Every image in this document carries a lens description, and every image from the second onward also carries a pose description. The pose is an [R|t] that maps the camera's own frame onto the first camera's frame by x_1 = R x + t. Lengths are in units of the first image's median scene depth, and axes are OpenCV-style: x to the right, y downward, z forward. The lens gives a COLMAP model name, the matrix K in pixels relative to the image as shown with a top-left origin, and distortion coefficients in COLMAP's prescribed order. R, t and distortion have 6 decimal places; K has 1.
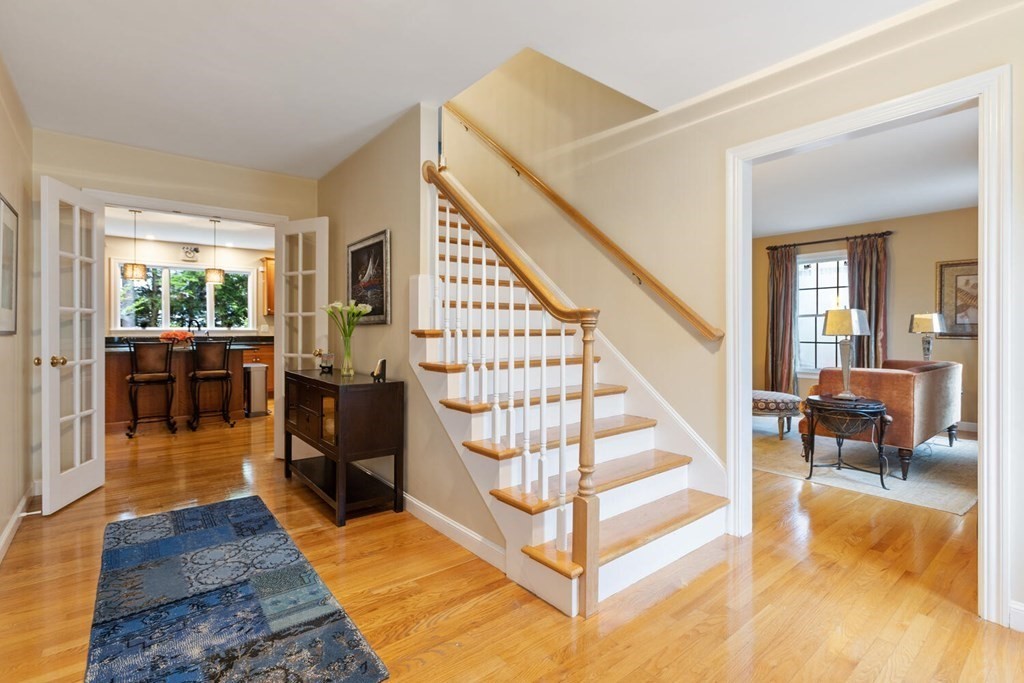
lens RADIAL K [[464.1, 0, 511.5], [0, 464.1, 334.1], [0, 0, 1]] dist [-0.001365, 0.000359]
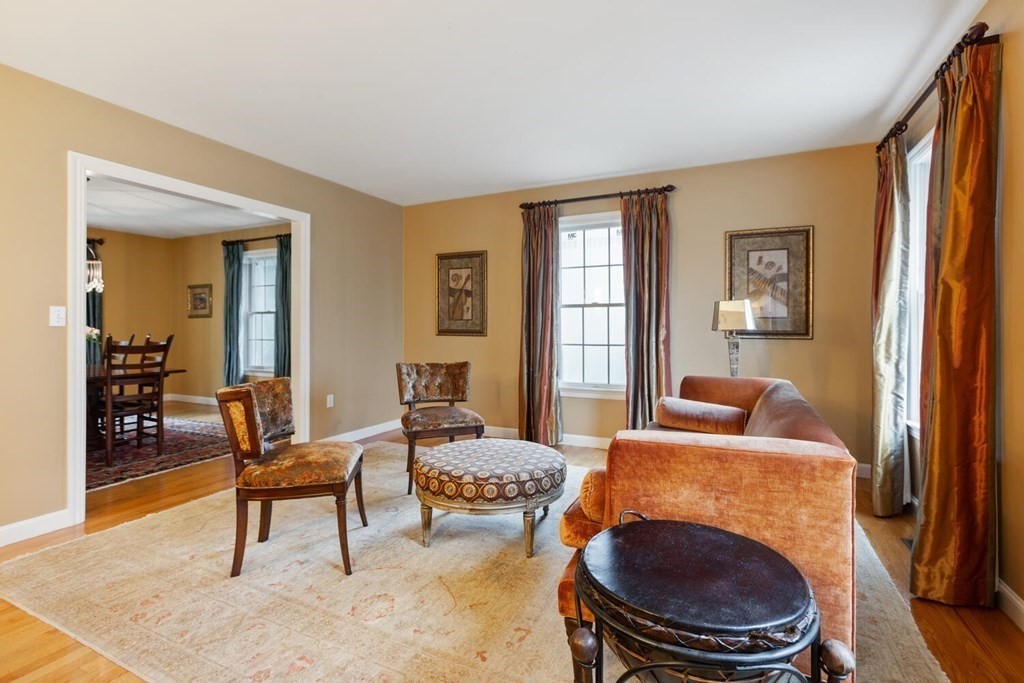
lens RADIAL K [[464.1, 0, 511.5], [0, 464.1, 334.1], [0, 0, 1]] dist [-0.001365, 0.000359]
pose [[0.904570, -0.010148, 0.426203, 0.575194], [0.008223, 0.999946, 0.006358, -0.007116], [-0.426245, -0.002247, 0.904605, 0.912296]]
